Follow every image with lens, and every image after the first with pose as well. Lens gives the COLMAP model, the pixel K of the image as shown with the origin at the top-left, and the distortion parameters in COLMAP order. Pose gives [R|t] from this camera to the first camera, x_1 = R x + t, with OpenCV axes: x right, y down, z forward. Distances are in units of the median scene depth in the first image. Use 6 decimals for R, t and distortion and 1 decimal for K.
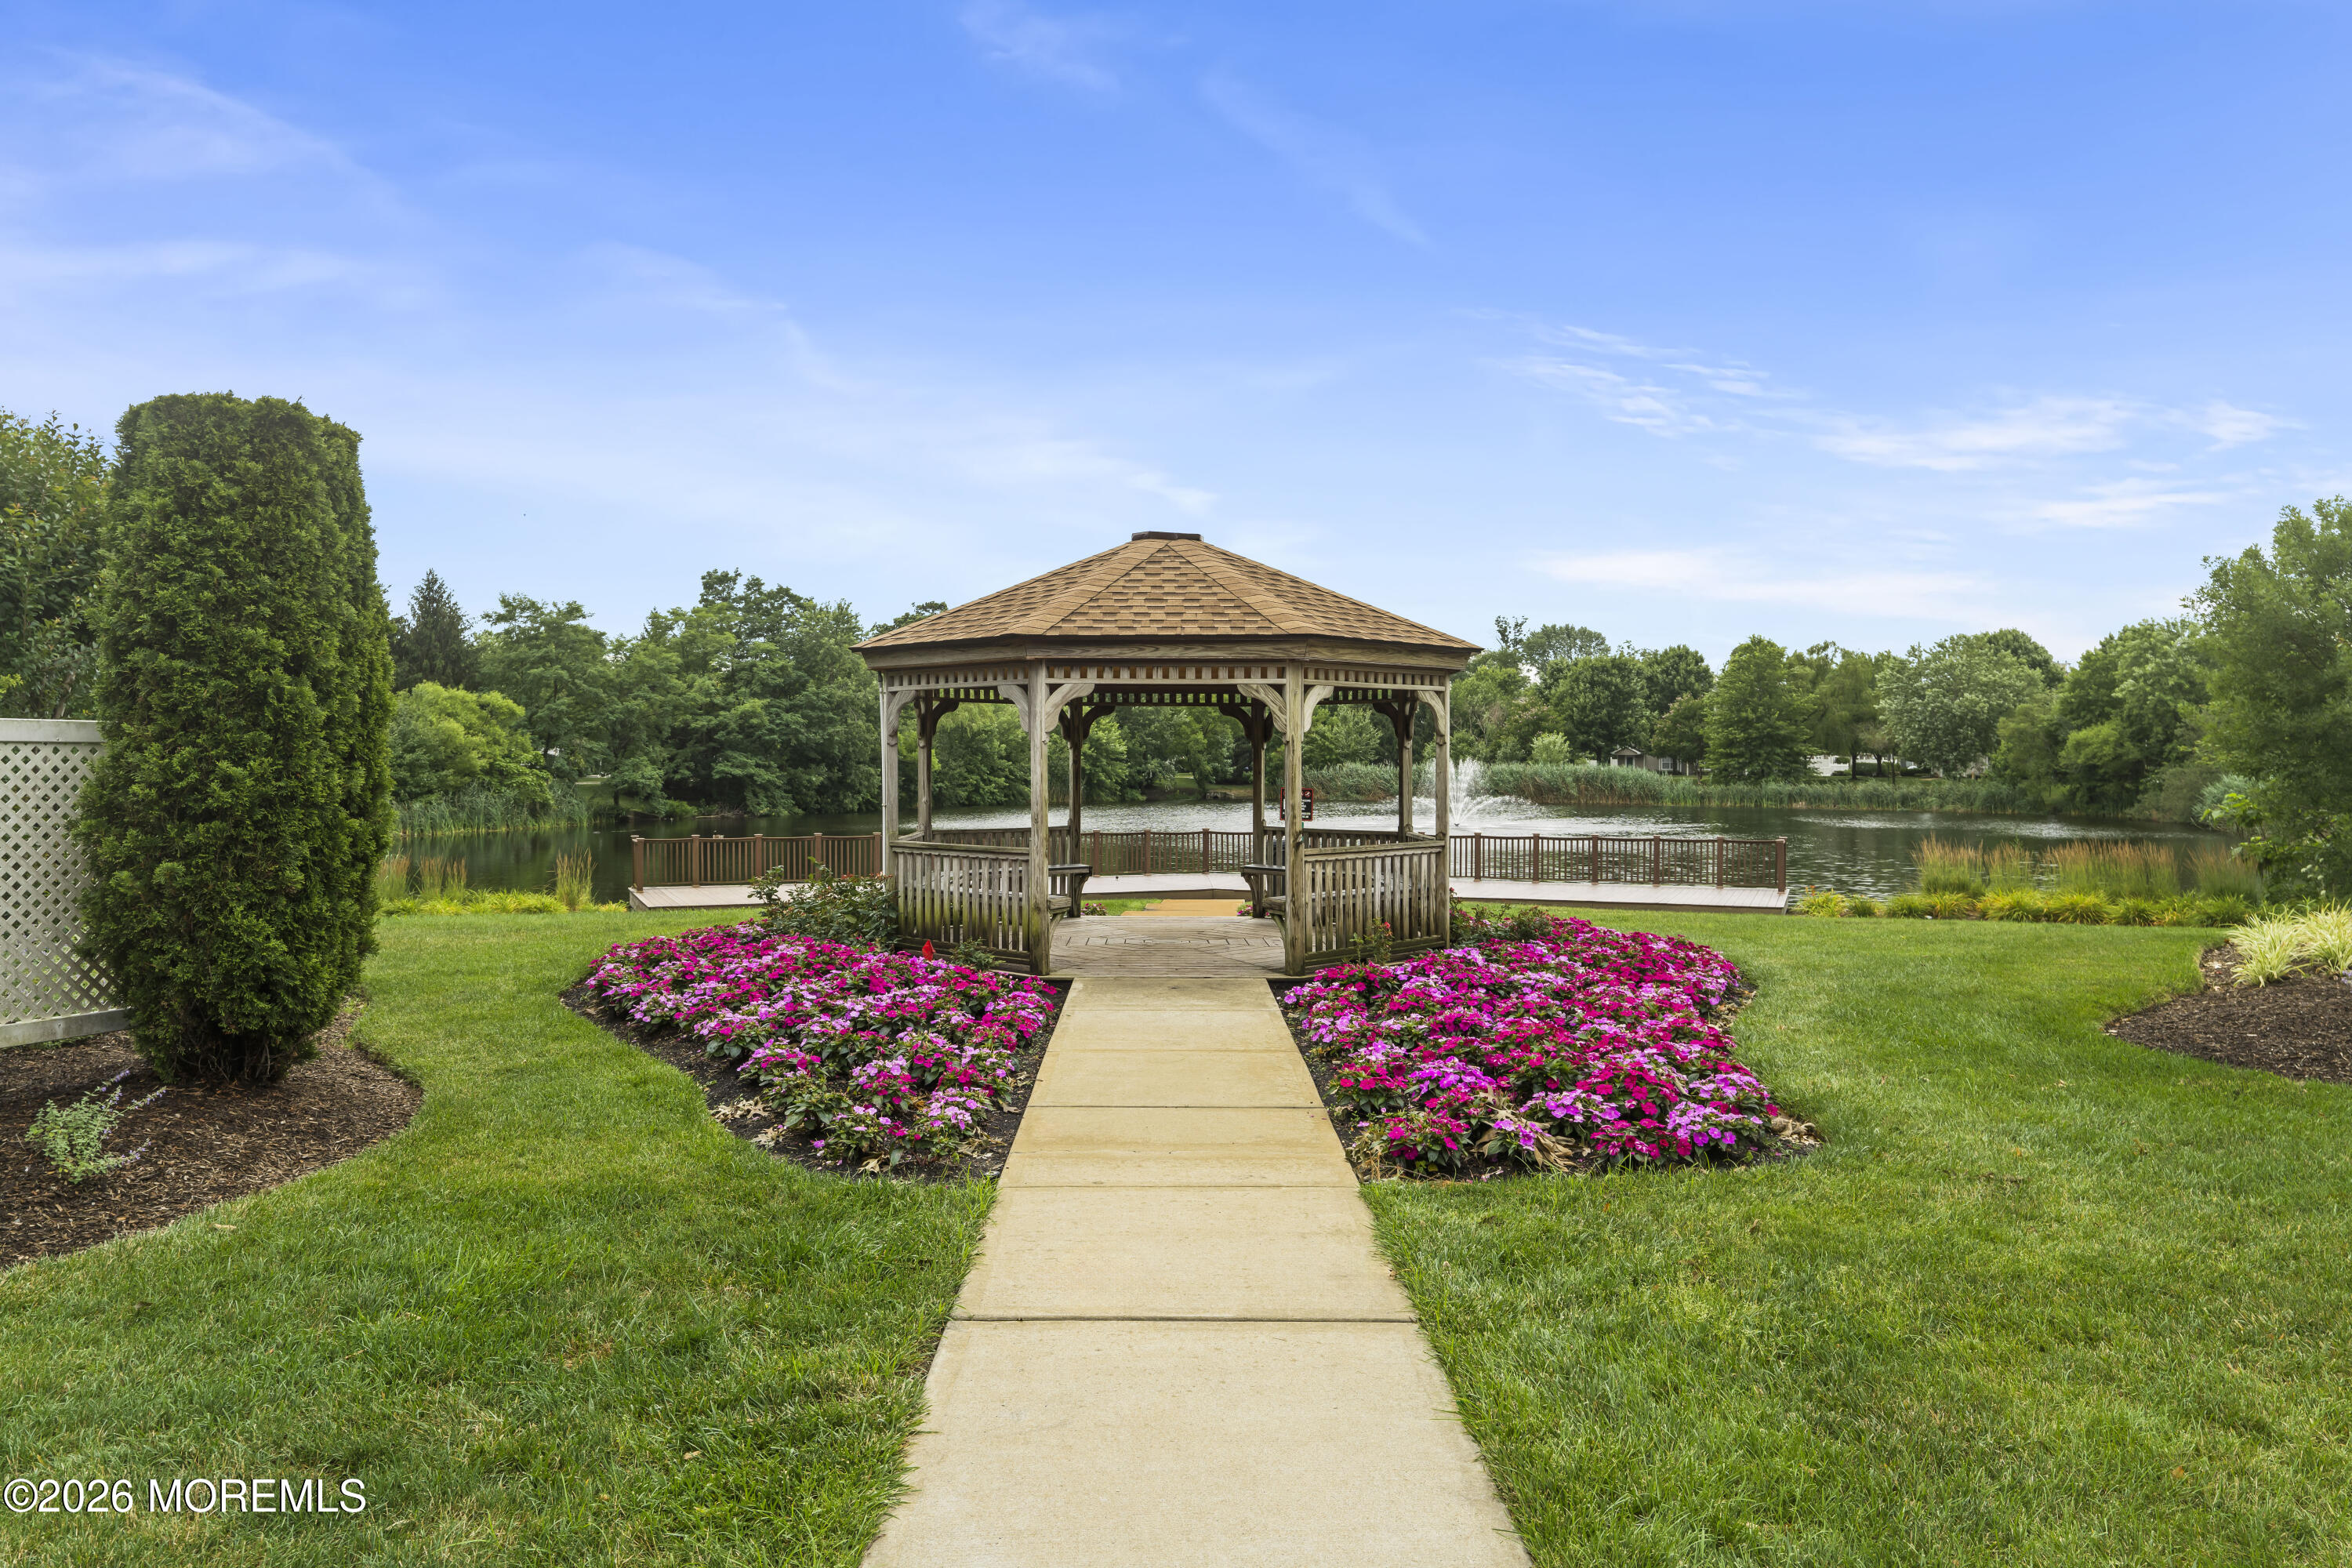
lens RADIAL K [[1628.3, 0, 1176.0], [0, 1628.3, 784.0], [0, 0, 1]] dist [0.000998, 0.000346]
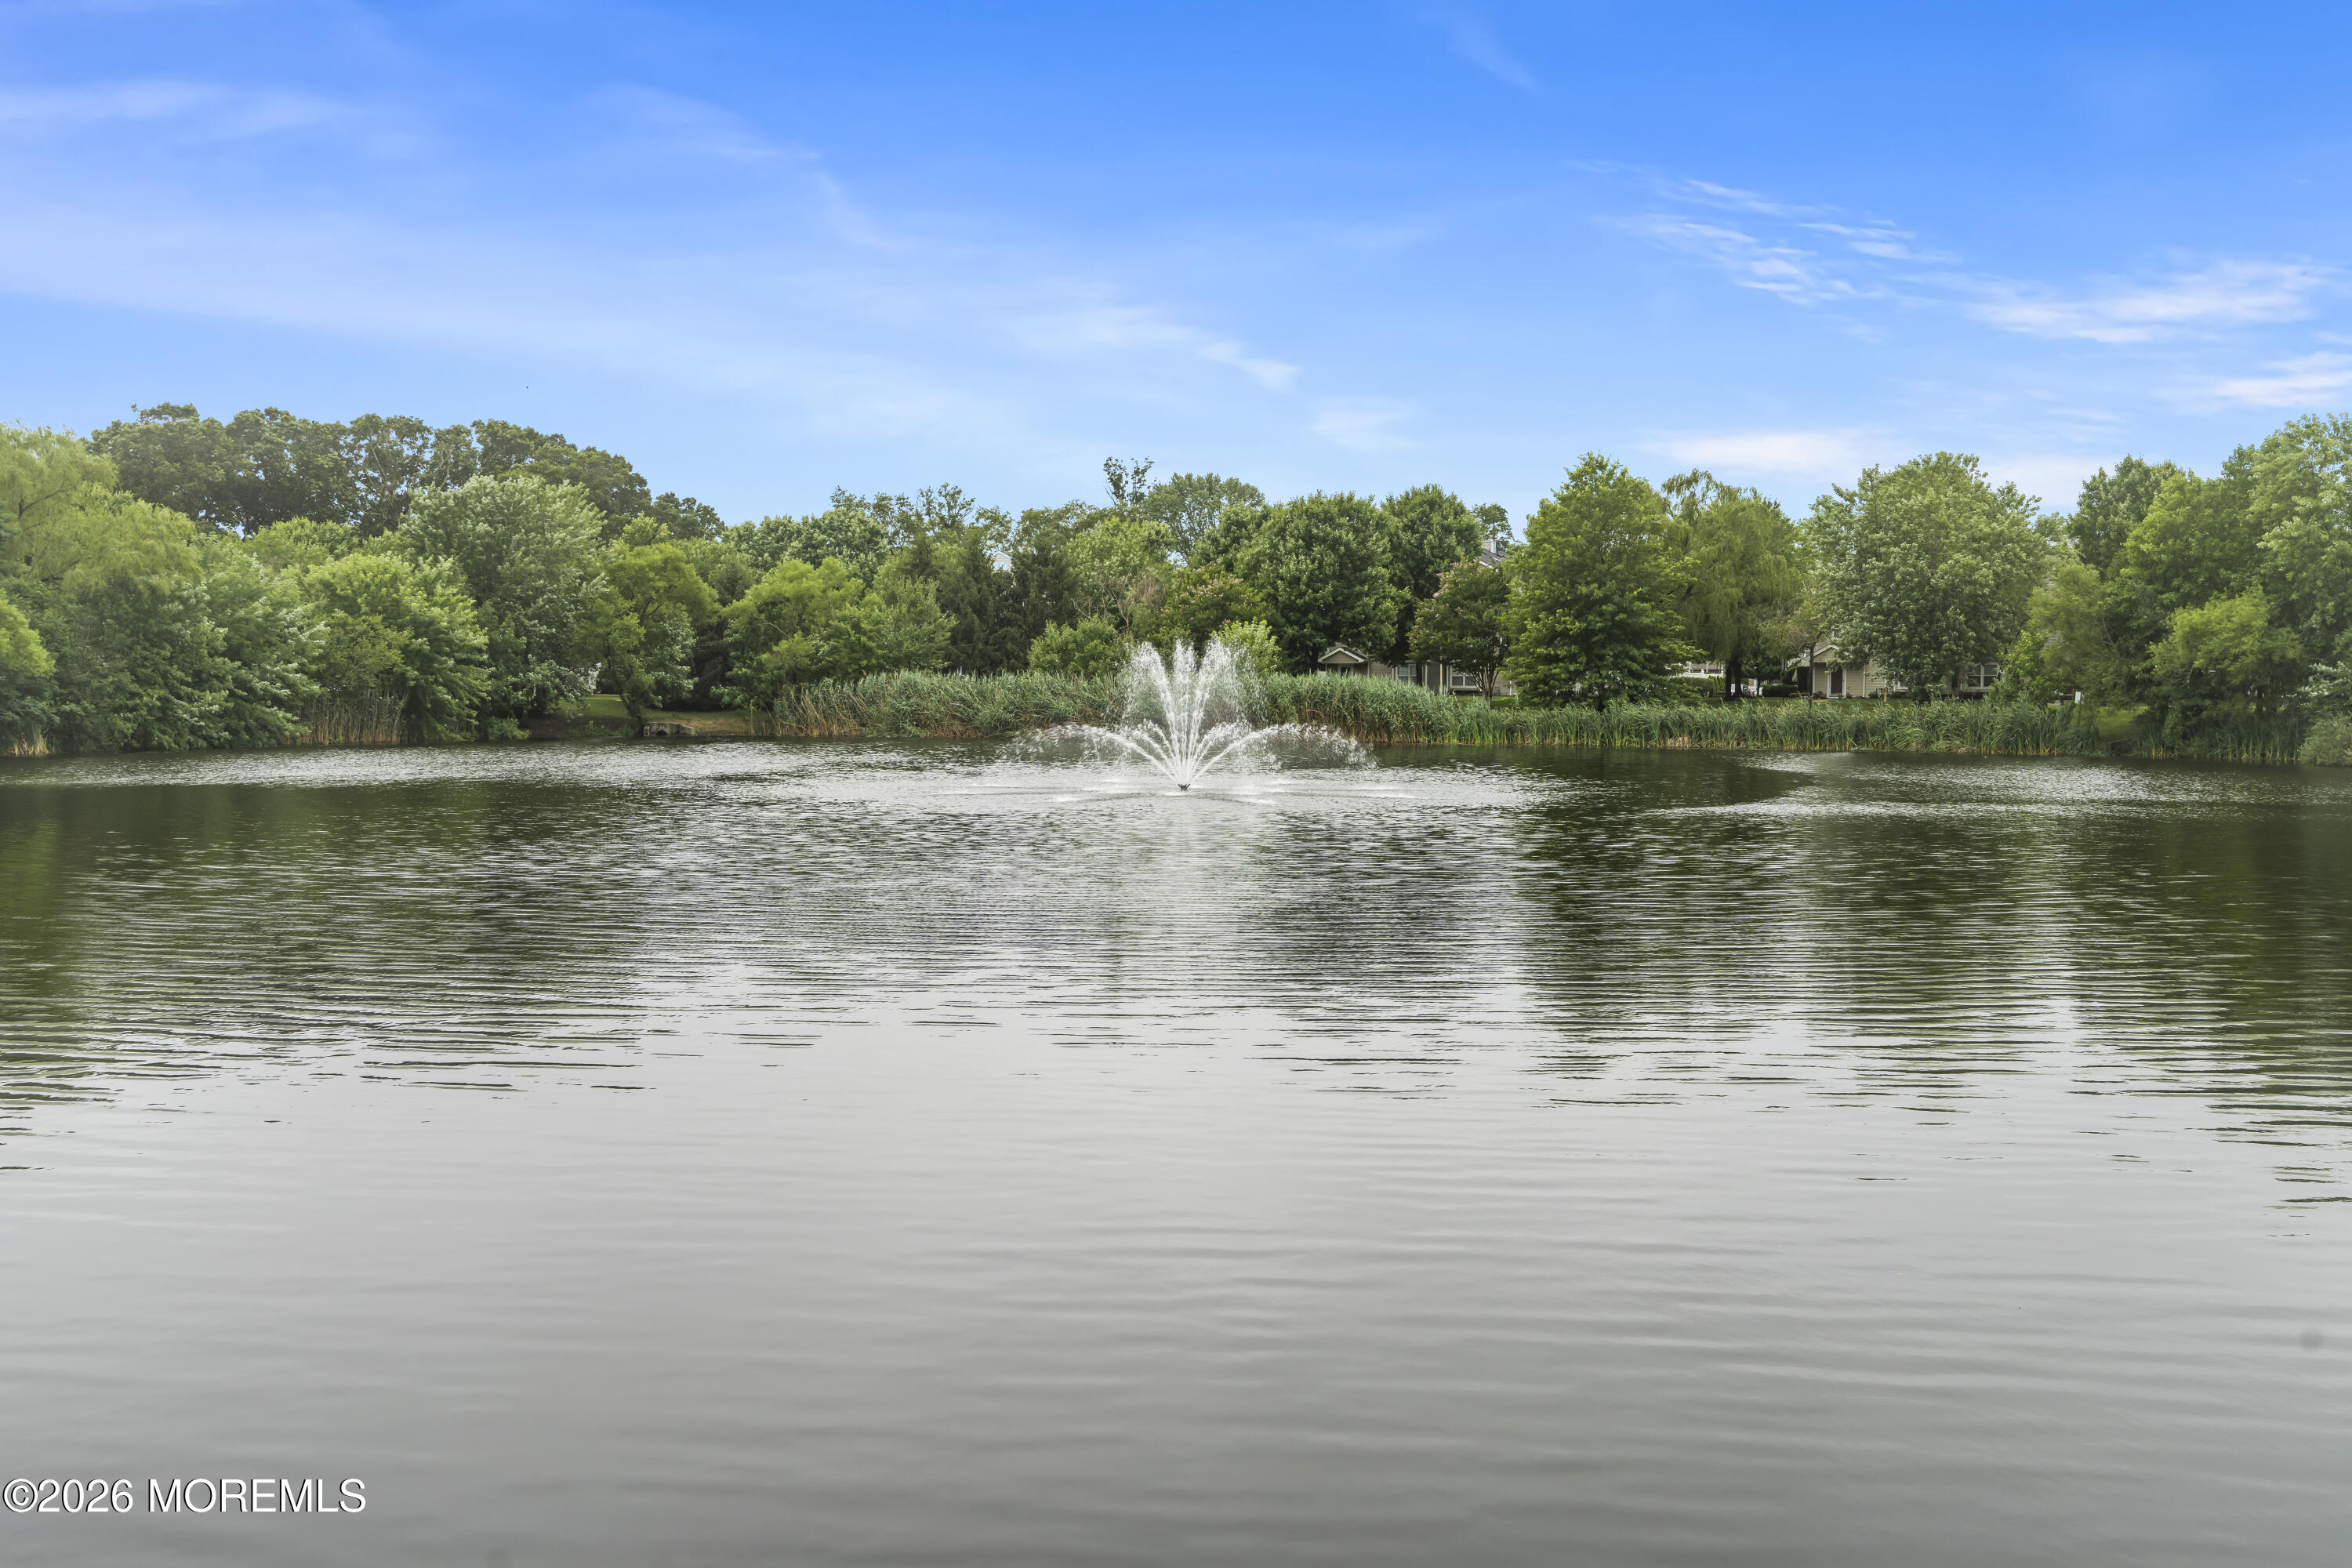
lens RADIAL K [[2409.6, 0, 1176.0], [0, 2409.6, 784.0], [0, 0, 1]] dist [0.006063, 0.006991]
pose [[0.973309, -0.007548, 0.229374, 0.006917], [0.001247, 0.999618, 0.027600, 0.003204], [-0.229495, -0.026578, 0.972947, 0.168365]]
